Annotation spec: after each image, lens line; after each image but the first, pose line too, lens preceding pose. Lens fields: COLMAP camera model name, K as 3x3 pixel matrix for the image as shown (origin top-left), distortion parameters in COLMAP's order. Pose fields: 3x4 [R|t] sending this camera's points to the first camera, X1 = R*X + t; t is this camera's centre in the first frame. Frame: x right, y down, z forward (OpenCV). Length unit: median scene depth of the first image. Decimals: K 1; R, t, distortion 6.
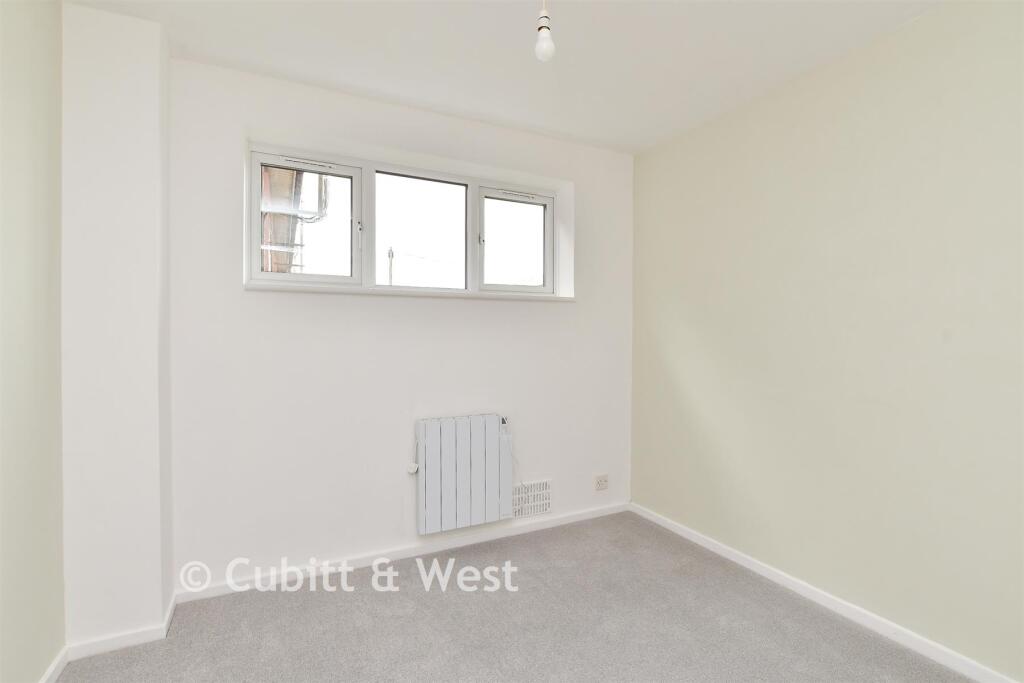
lens RADIAL K [[469.1, 0, 511.3], [0, 469.1, 338.3], [0, 0, 1]] dist [0.001897, 0.000016]
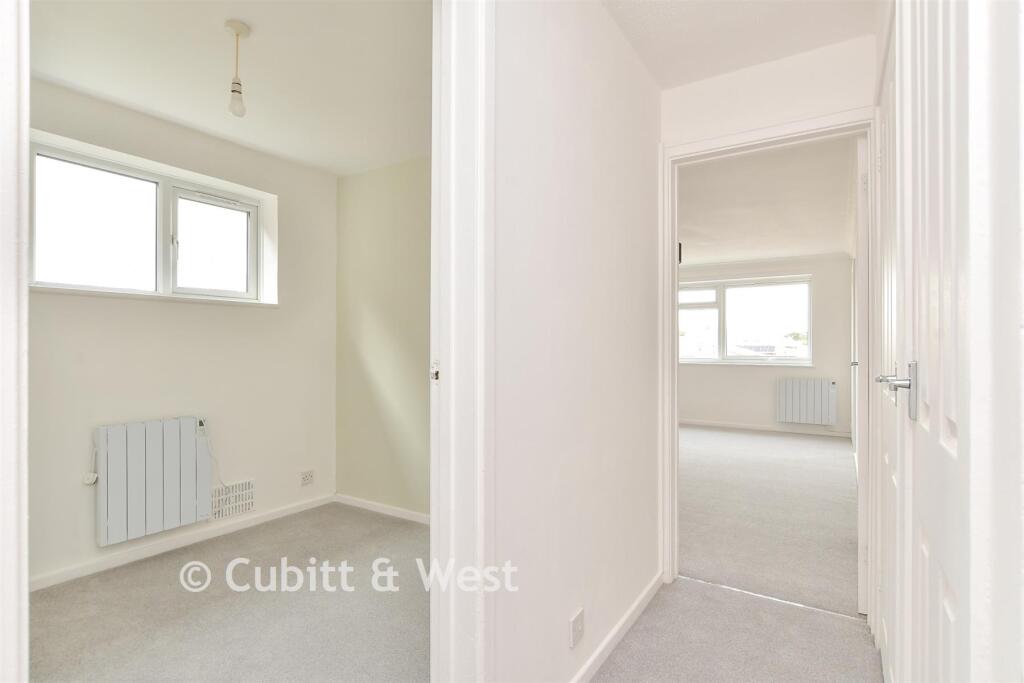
lens RADIAL K [[520.8, 0, 506.1], [0, 520.8, 344.8], [0, 0, 1]] dist [-0.005199, -0.000077]
pose [[0.872406, -0.000111, 0.488781, 0.008622], [0.002690, 0.999986, -0.004575, 0.011326], [-0.488774, 0.005306, 0.872395, -0.278273]]
